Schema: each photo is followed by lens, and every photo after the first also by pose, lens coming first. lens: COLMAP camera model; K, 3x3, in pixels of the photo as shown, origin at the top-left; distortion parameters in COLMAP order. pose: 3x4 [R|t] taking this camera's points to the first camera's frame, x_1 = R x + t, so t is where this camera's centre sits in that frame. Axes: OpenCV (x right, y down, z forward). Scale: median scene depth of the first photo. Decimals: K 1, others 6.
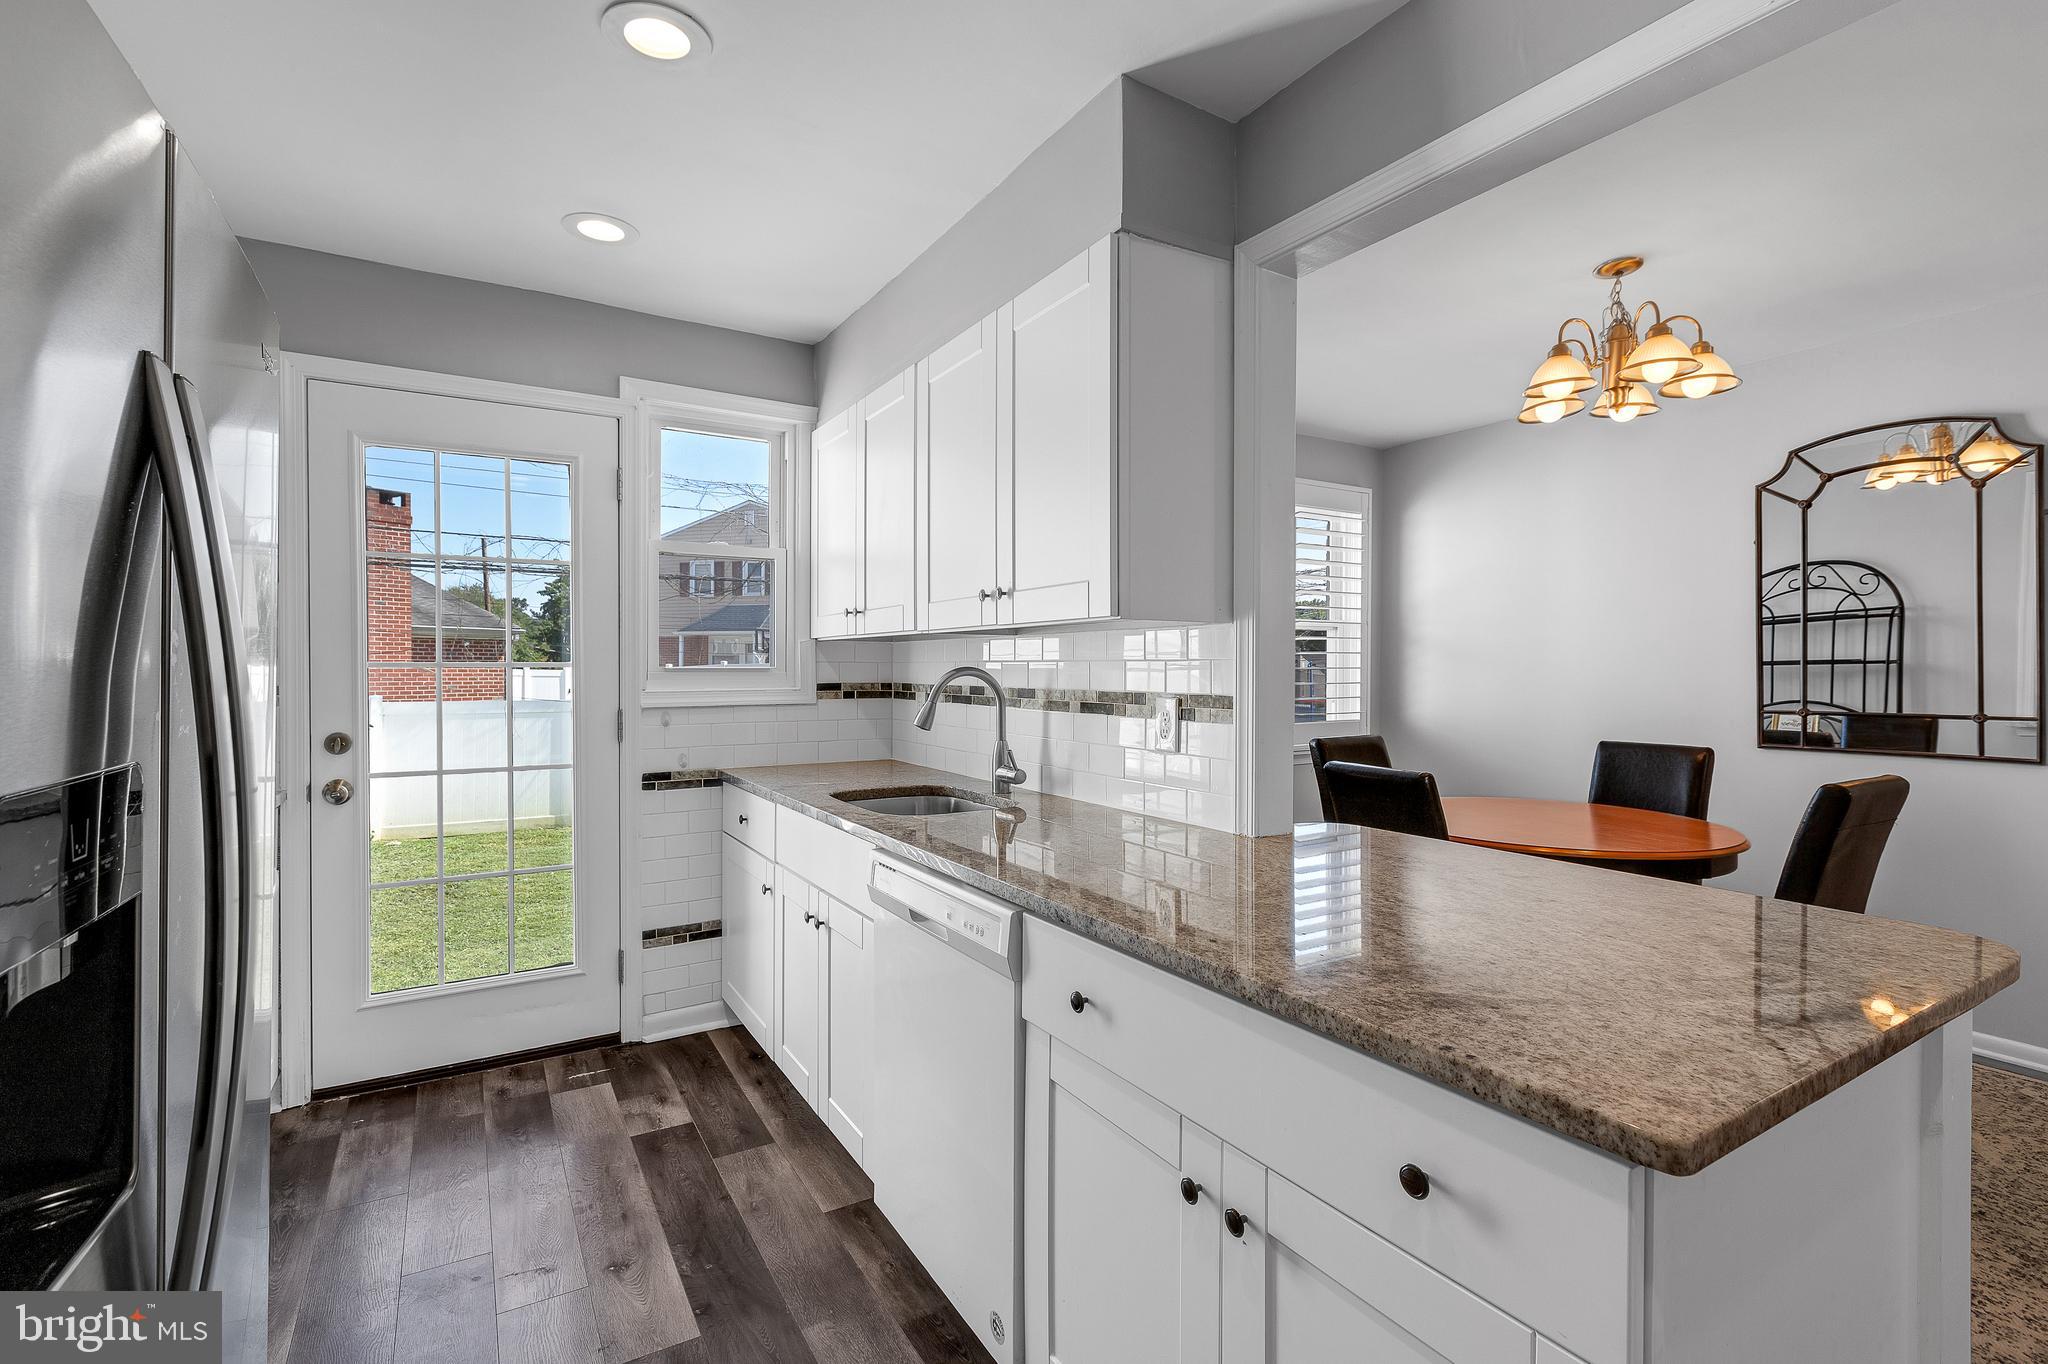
lens RADIAL K [[933.6, 0, 1014.4], [0, 933.6, 684.2], [0, 0, 1]] dist [0.001260, 0.000029]
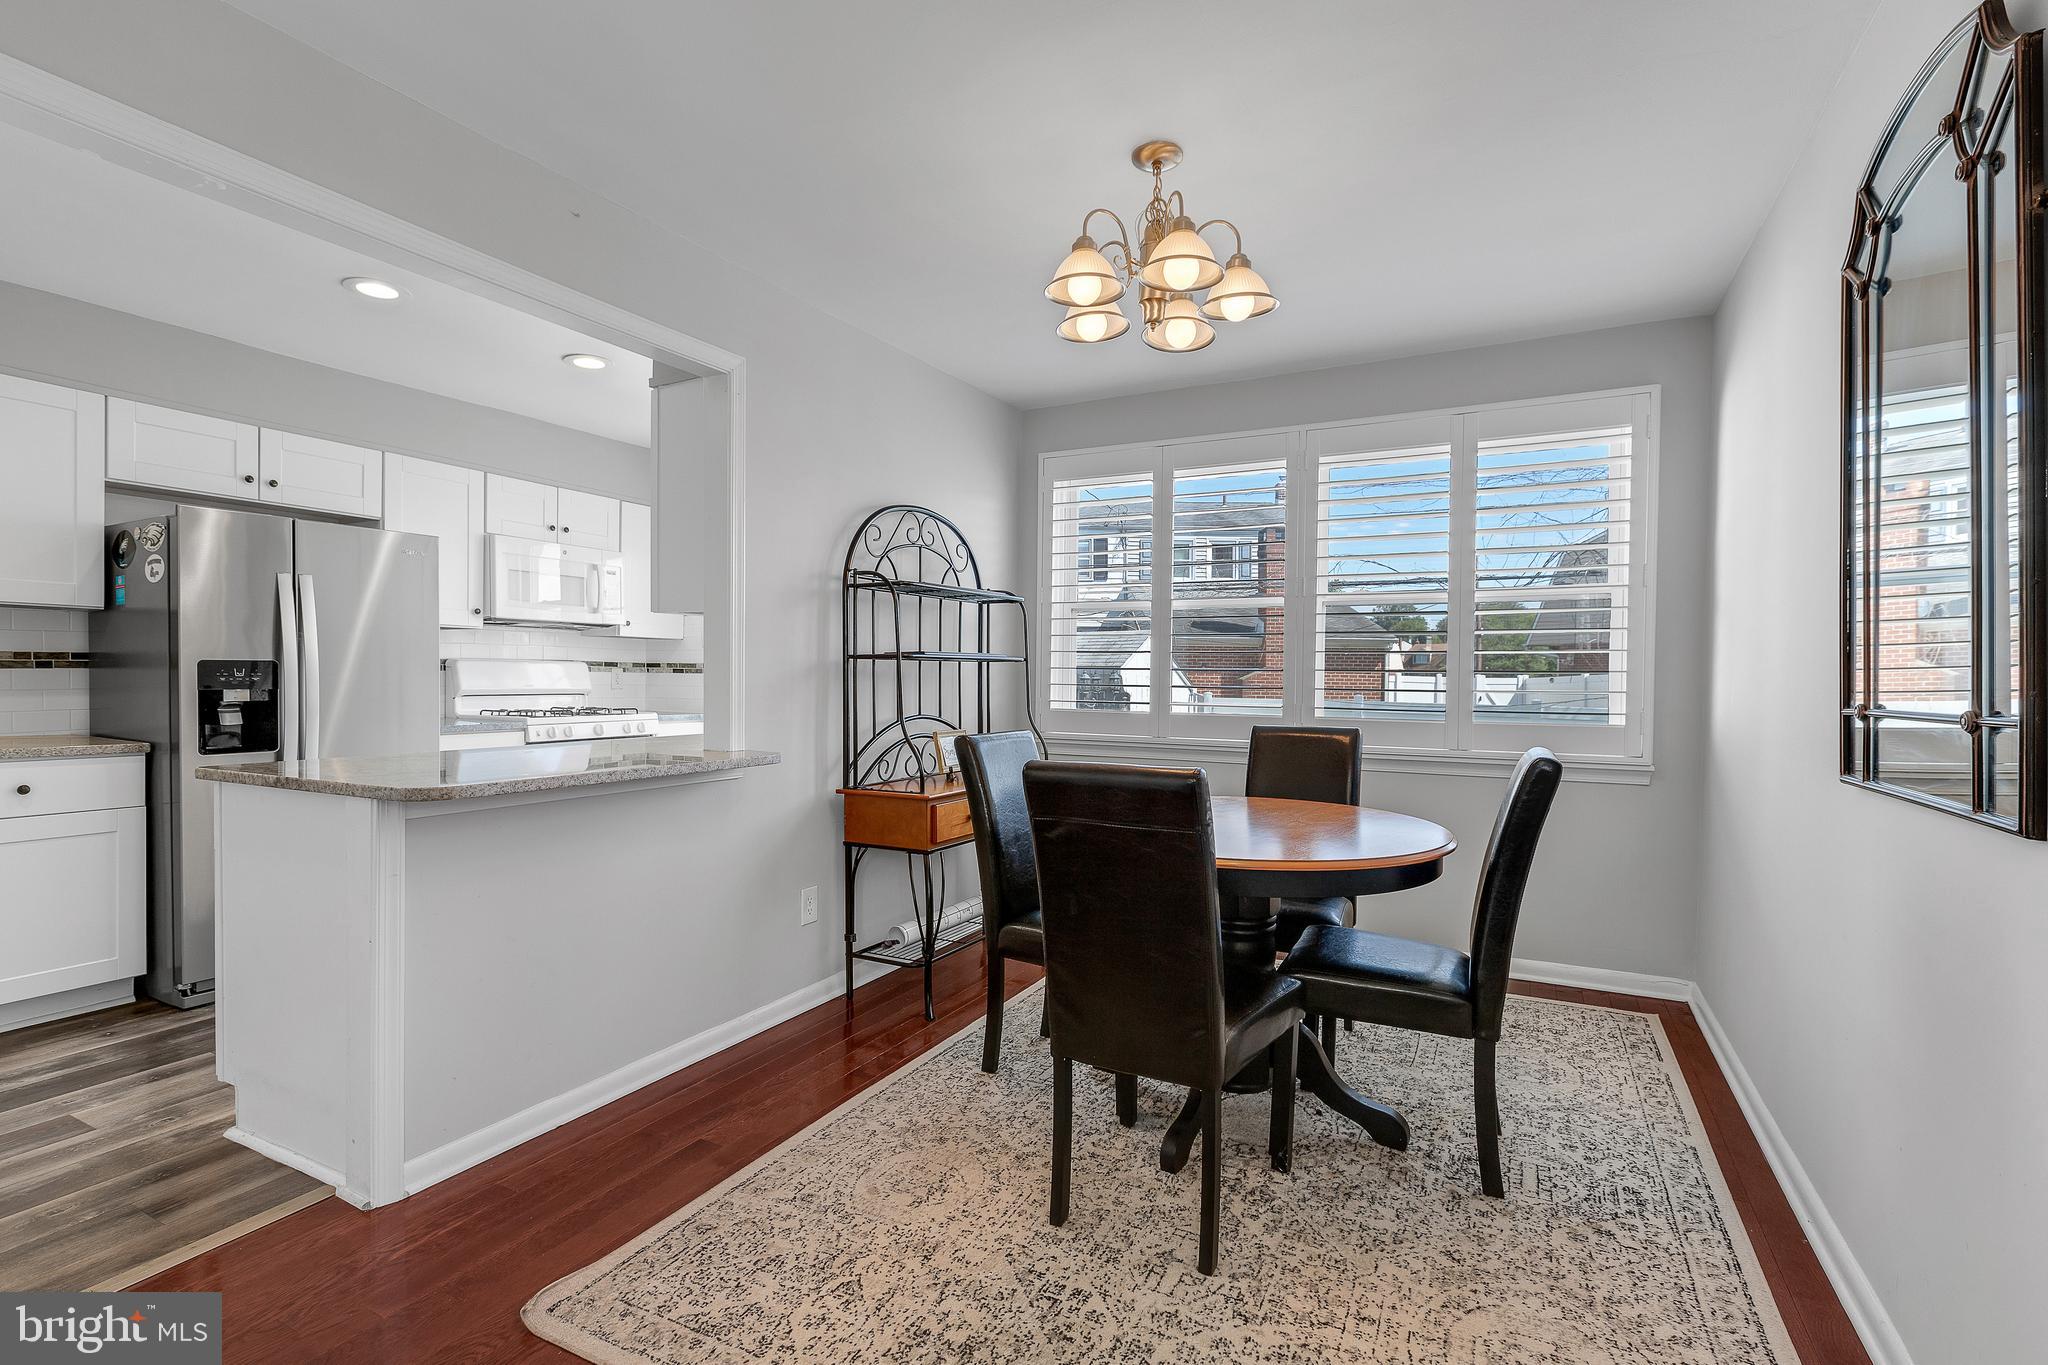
lens RADIAL K [[933.6, 0, 1014.4], [0, 933.6, 684.7], [0, 0, 1]] dist [0.001260, 0.000029]
pose [[0.521859, 0.009409, -0.852980, 1.250700], [-0.019992, 0.999799, -0.001203, 0.034941], [0.852797, 0.017681, 0.521943, 0.430351]]
